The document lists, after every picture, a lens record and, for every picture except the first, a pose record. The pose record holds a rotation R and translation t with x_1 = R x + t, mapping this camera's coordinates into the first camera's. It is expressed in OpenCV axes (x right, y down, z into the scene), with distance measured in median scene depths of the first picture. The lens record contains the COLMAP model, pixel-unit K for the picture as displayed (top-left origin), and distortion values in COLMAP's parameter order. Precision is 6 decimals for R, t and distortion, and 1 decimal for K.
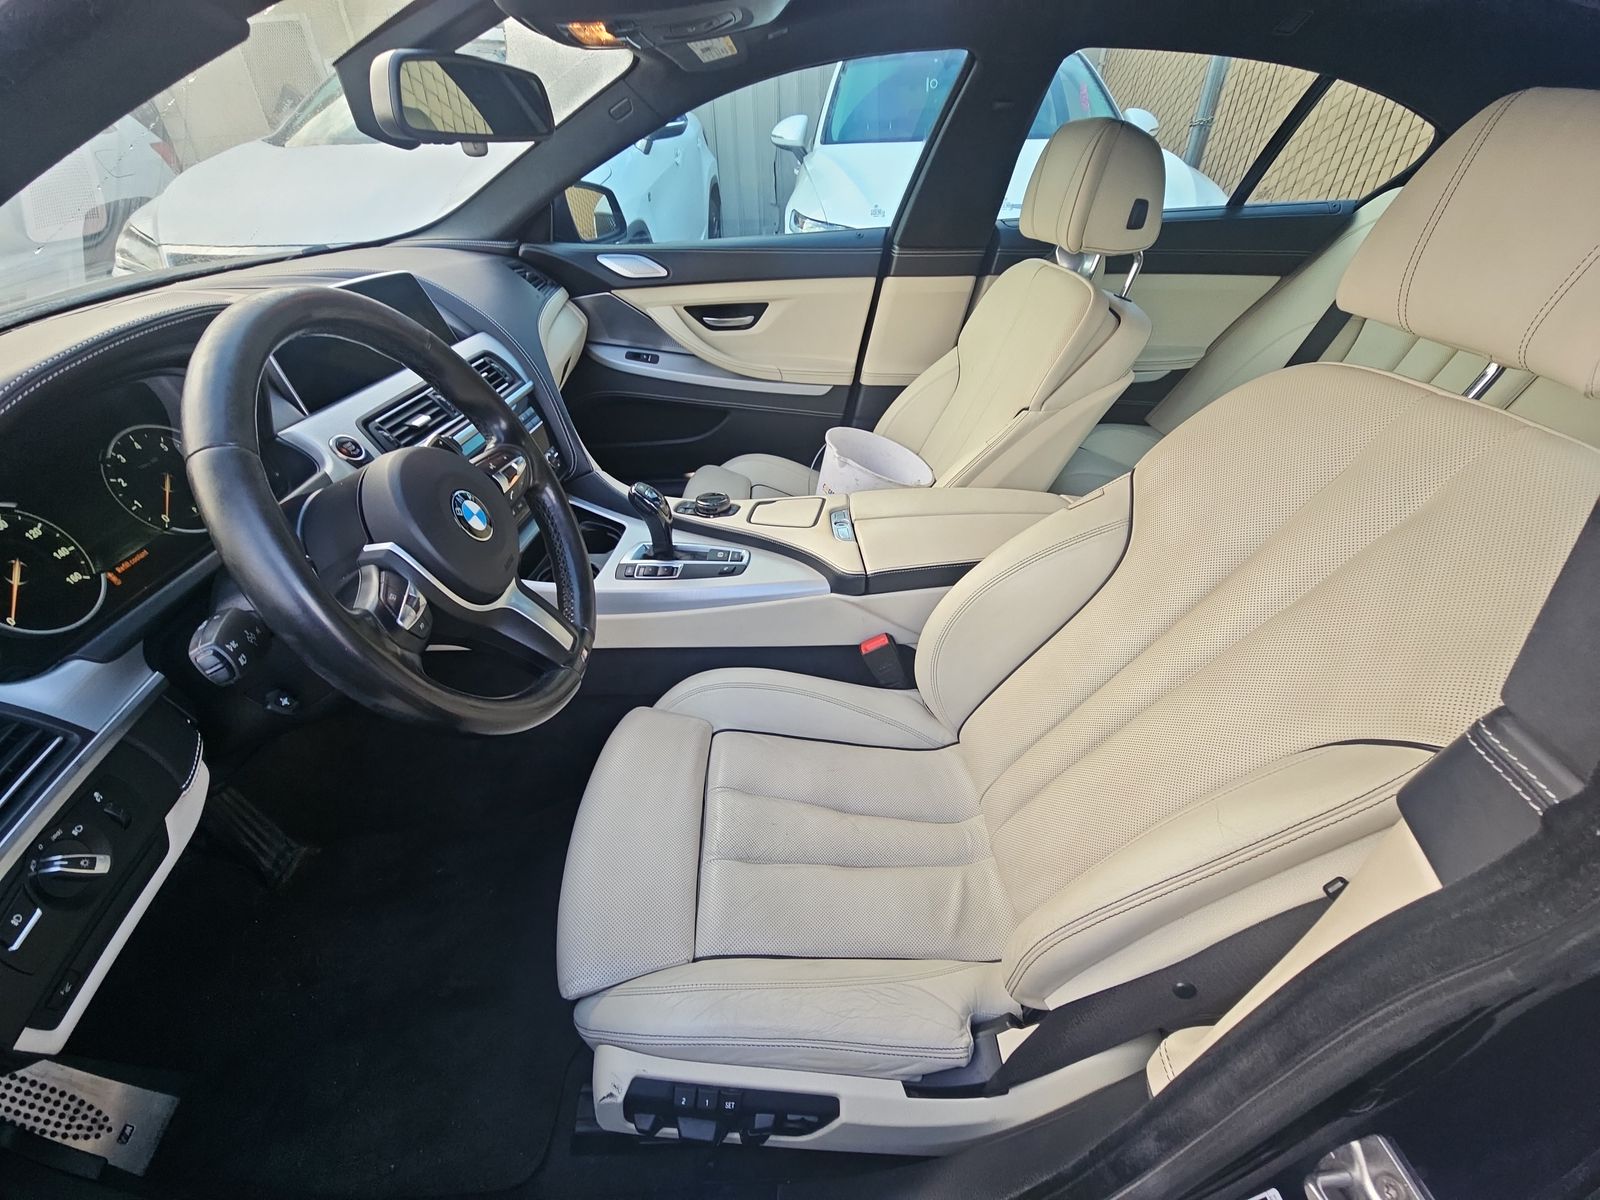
lens RADIAL K [[639.7, 0, 807.9], [0, 639.7, 595.8], [0, 0, 1]] dist [0.012471, -0.010351]
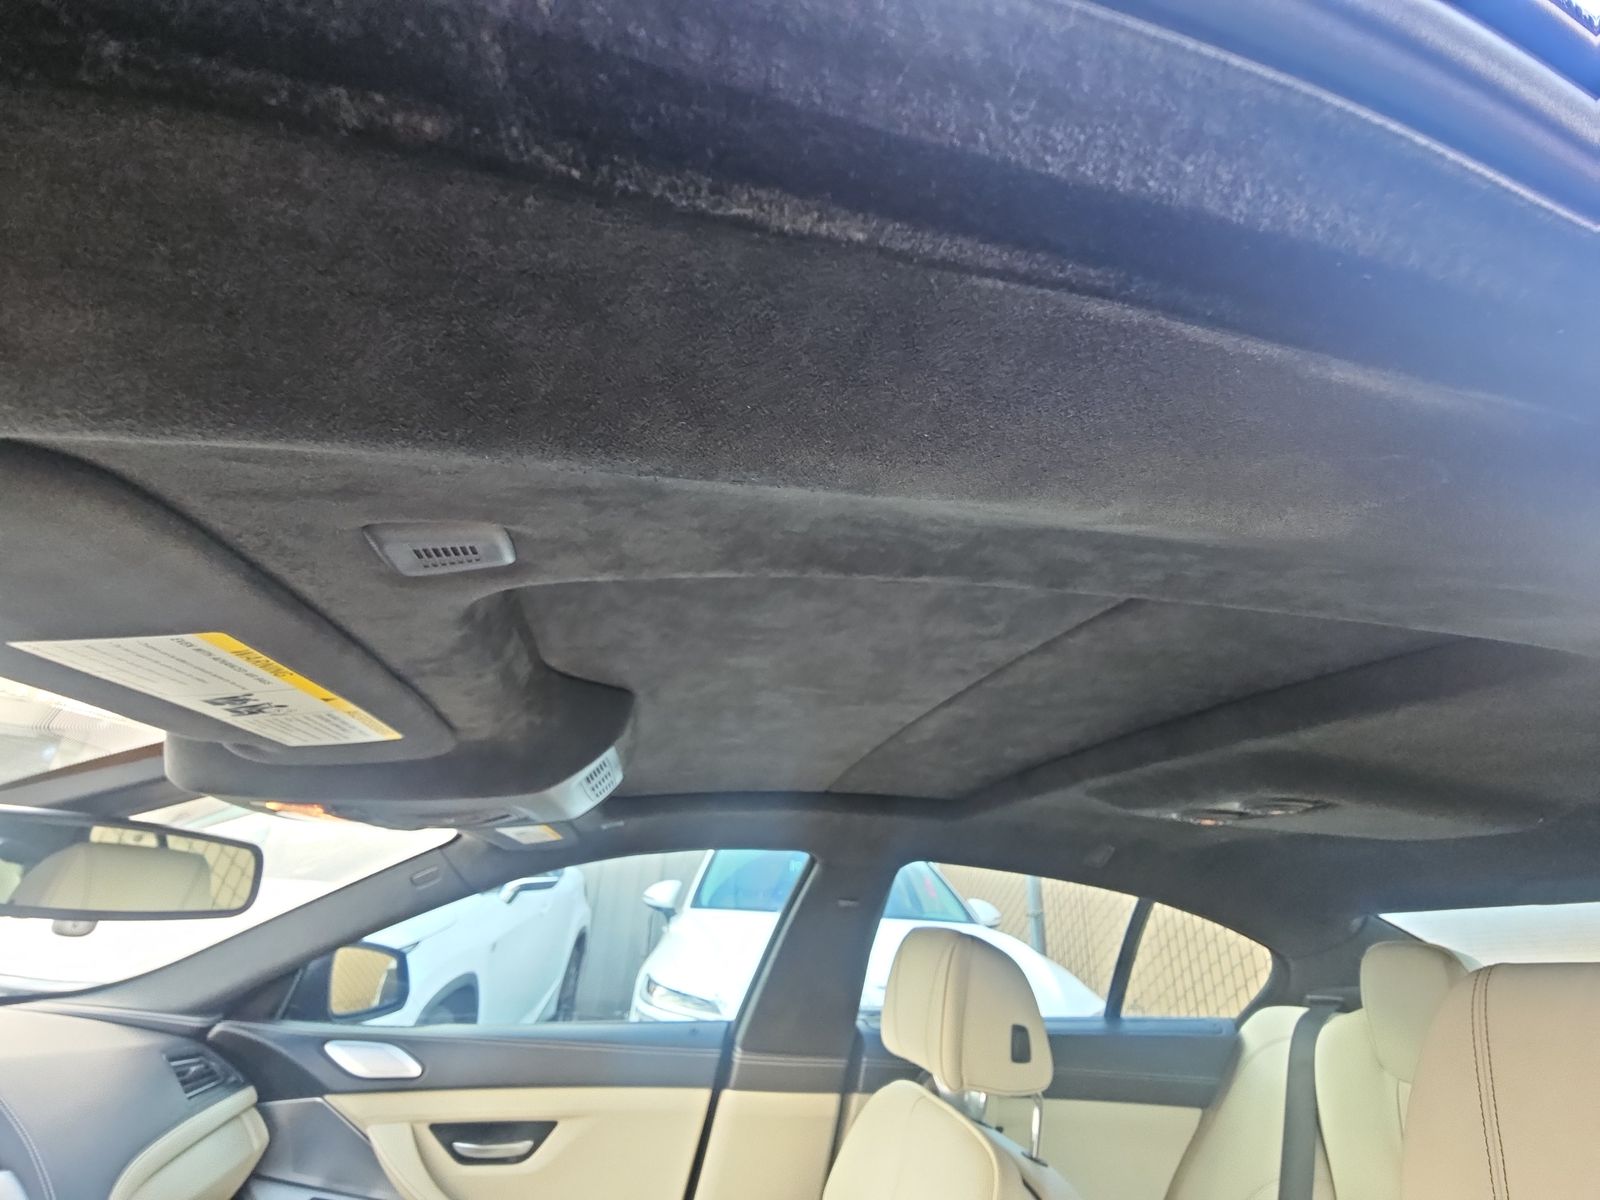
lens RADIAL K [[639.7, 0, 807.9], [0, 639.7, 595.8], [0, 0, 1]] dist [0.012471, -0.010351]
pose [[0.985219, 0.128953, 0.112757, 0.059803], [0.035061, 0.492514, -0.869598, -0.123774], [-0.167672, 0.860698, 0.480713, 0.118187]]
